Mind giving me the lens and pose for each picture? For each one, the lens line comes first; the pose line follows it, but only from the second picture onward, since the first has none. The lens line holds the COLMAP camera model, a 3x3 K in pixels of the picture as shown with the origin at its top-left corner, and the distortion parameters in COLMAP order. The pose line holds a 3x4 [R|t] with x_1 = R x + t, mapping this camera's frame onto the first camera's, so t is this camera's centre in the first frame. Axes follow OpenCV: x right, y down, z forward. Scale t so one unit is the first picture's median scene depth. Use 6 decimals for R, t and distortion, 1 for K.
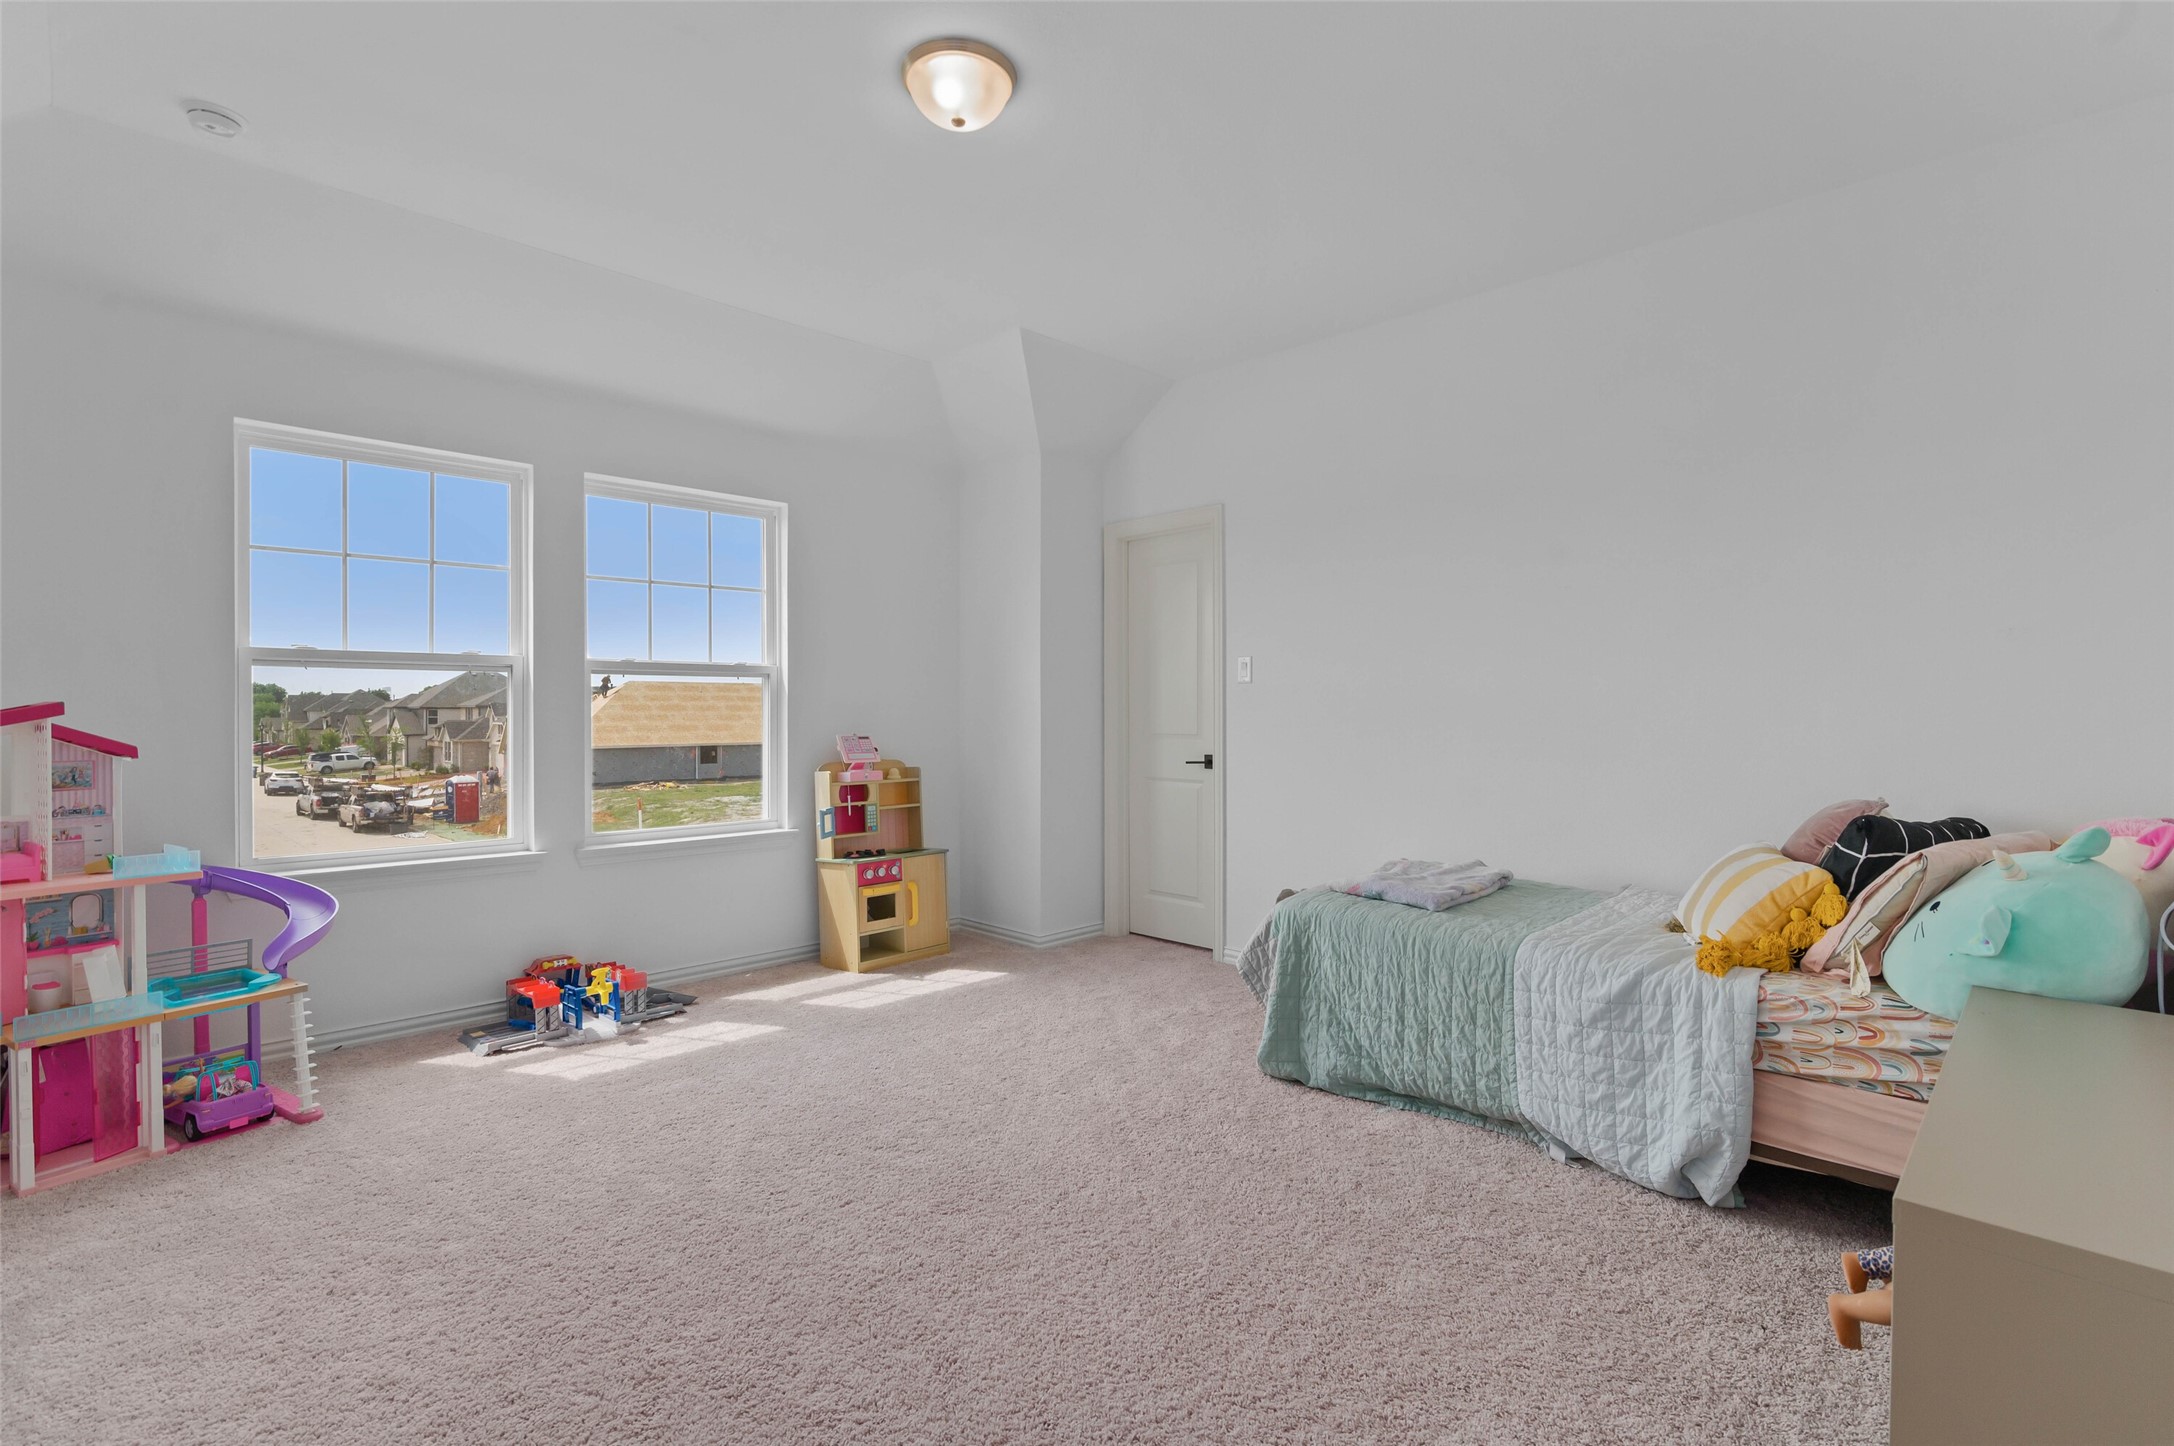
lens RADIAL K [[1006.8, 0, 1084.7], [0, 1006.8, 710.8], [0, 0, 1]] dist [-0.002024, -0.000436]
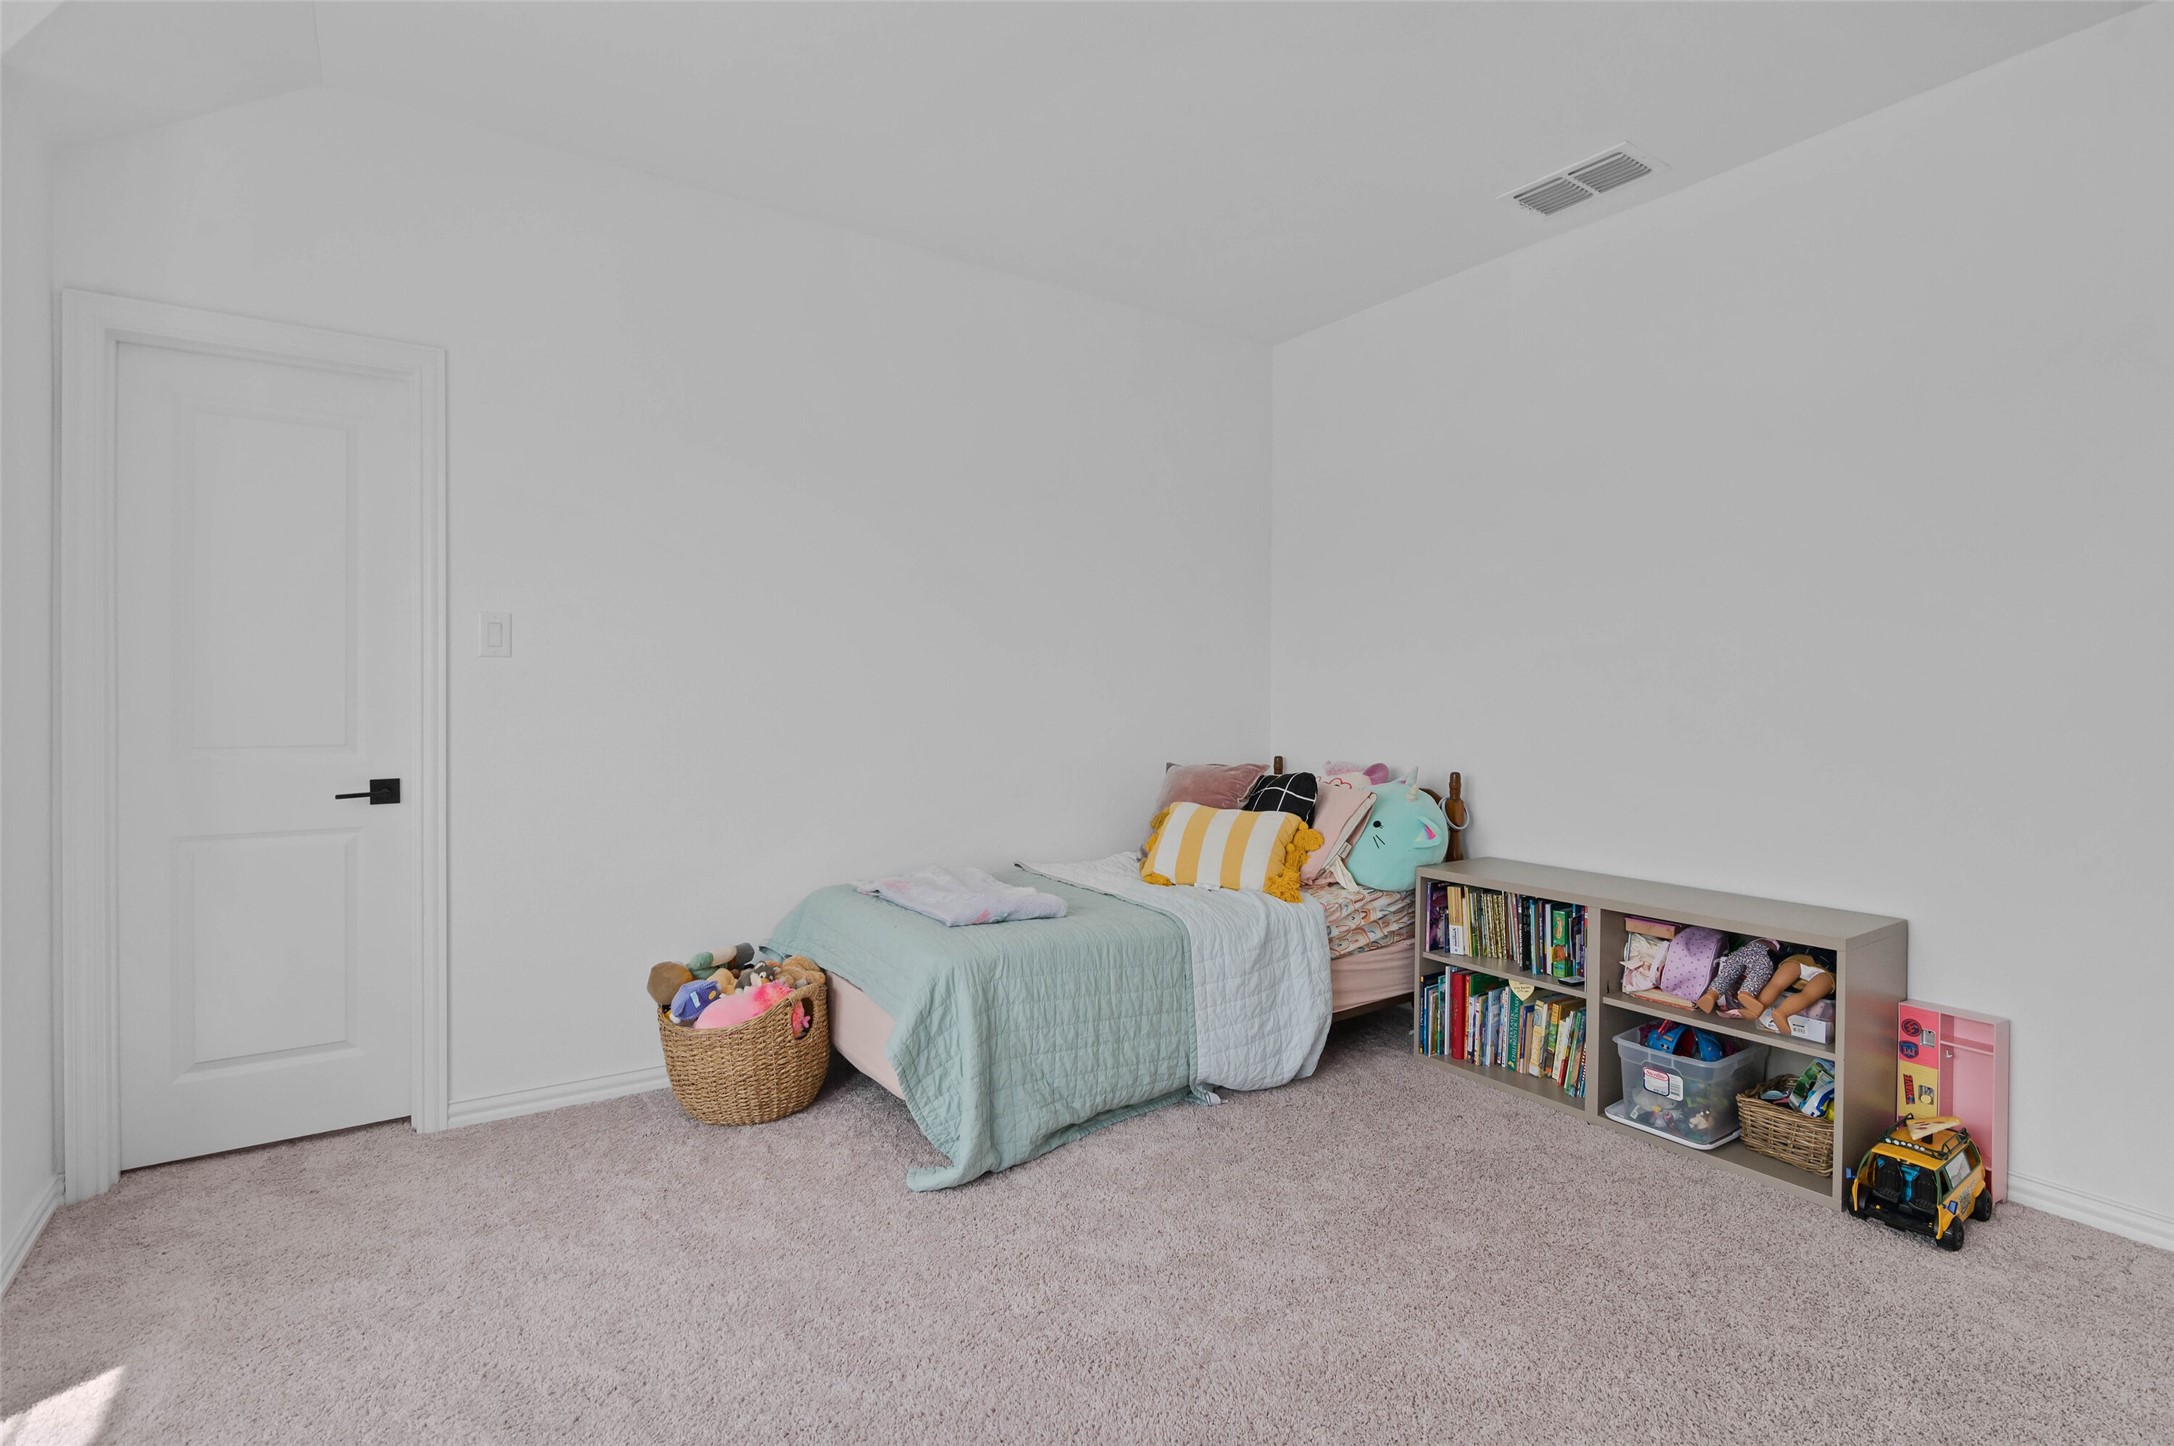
lens RADIAL K [[1006.8, 0, 1084.7], [0, 1006.8, 710.8], [0, 0, 1]] dist [-0.002024, -0.000436]
pose [[0.192066, -0.010006, 0.981331, -0.603993], [0.000272, 0.999949, 0.010142, -0.000799], [-0.981382, -0.001681, 0.192058, 0.864958]]
